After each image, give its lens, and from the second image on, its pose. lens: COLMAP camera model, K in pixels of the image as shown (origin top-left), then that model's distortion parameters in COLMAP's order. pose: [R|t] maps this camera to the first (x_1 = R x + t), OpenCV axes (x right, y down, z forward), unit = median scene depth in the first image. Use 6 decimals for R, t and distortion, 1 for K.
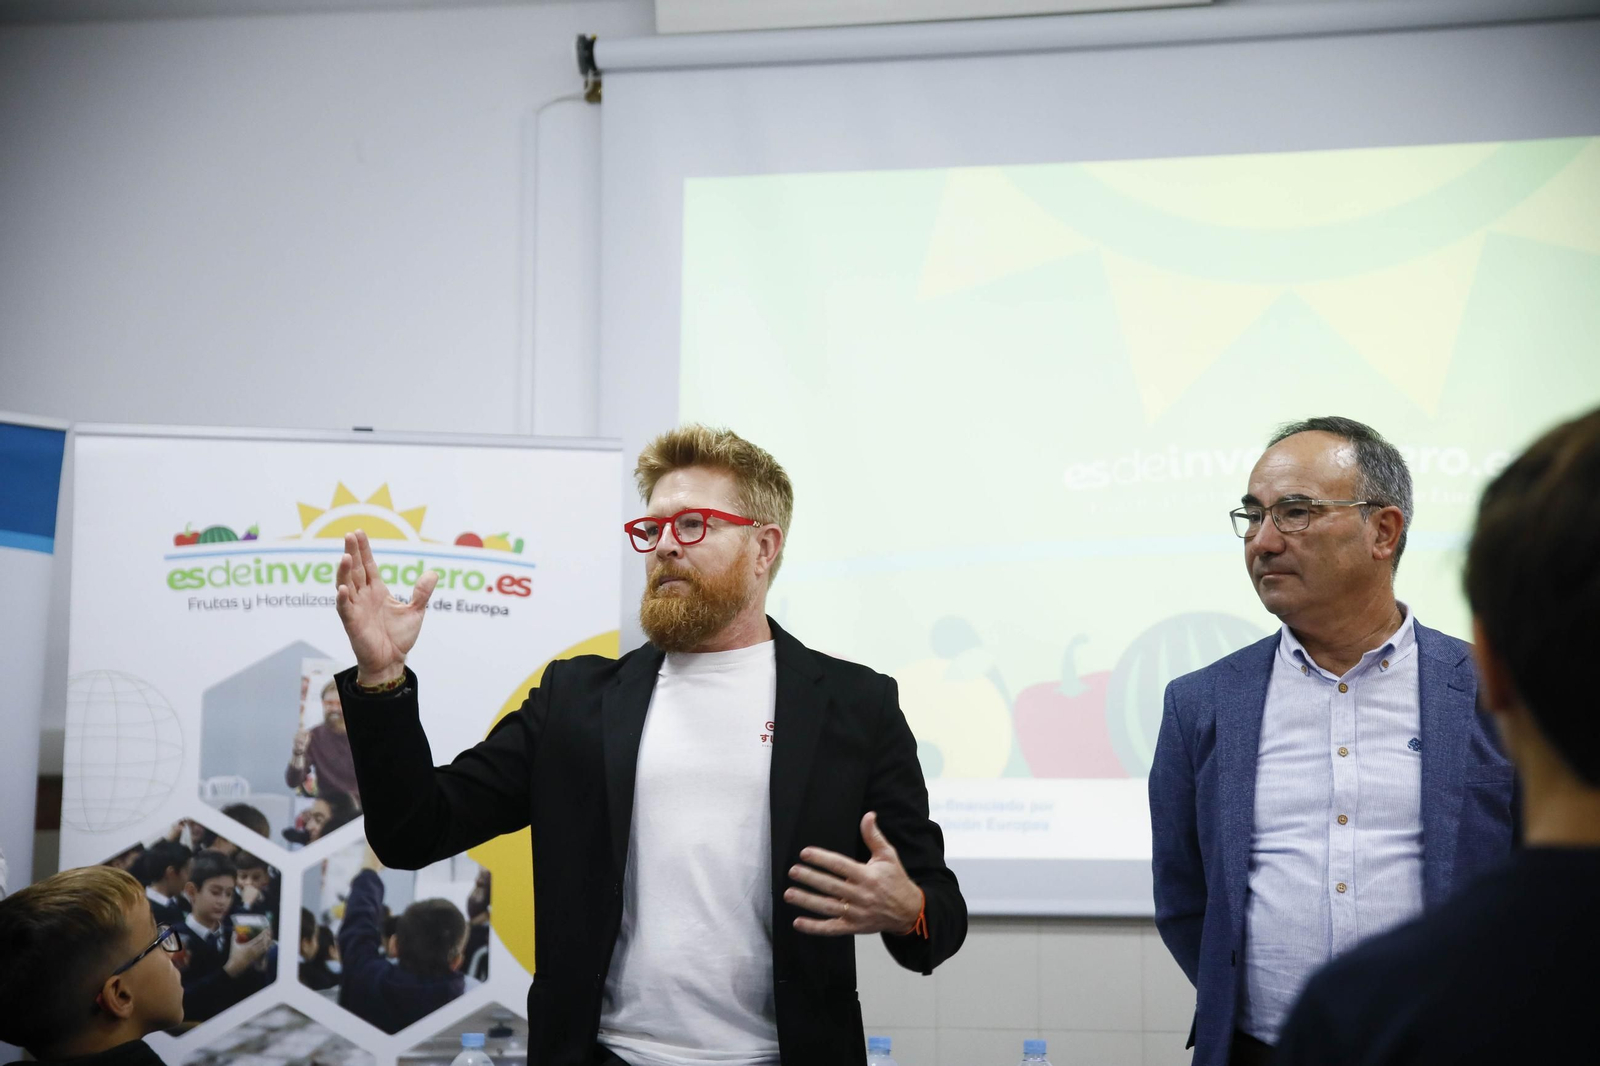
lens RADIAL K [[3740.9, 0, 843.6], [0, 3740.9, 527.3], [0, 0, 1]] dist [0.433940, 0.000000]
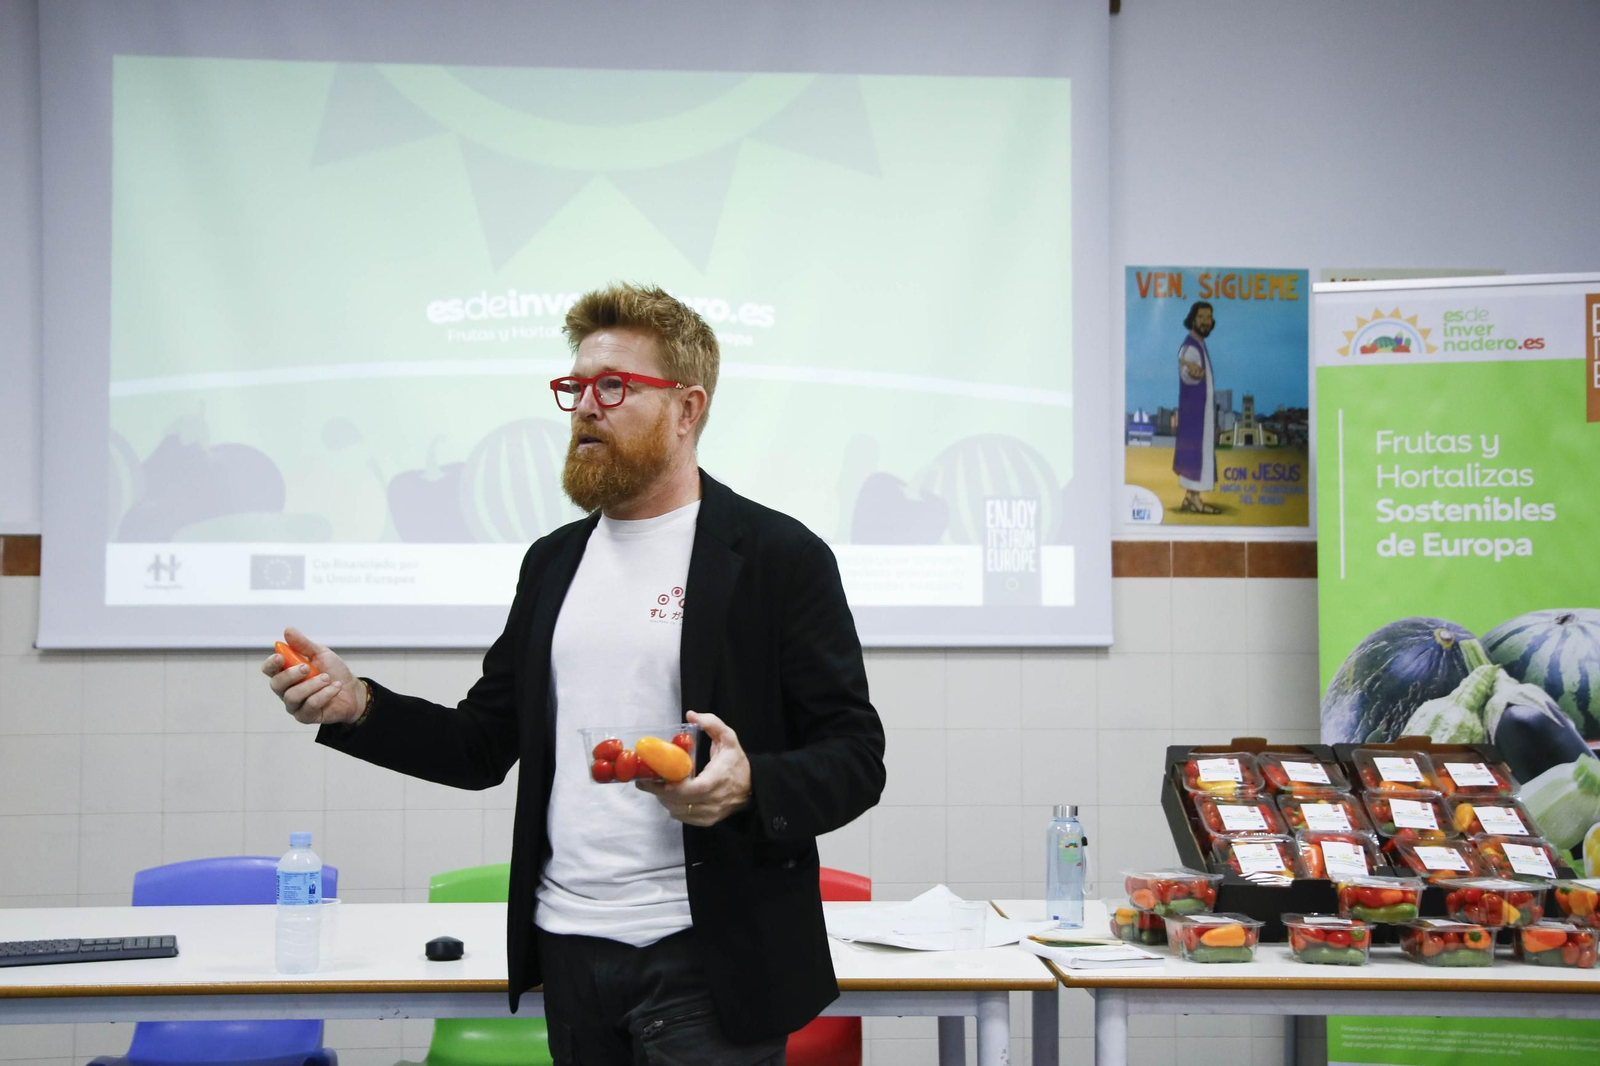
lens RADIAL K [[1906.6, 0, 801.3], [0, 1906.6, 560.3], [0, 0, 1]] dist [0.082901, 0.000000]
pose [[0.967270, -0.002892, 0.253735, 0.015363], [-0.030927, 0.991137, 0.129193, -0.018154], [-0.251860, -0.132811, 0.958607, 0.320578]]
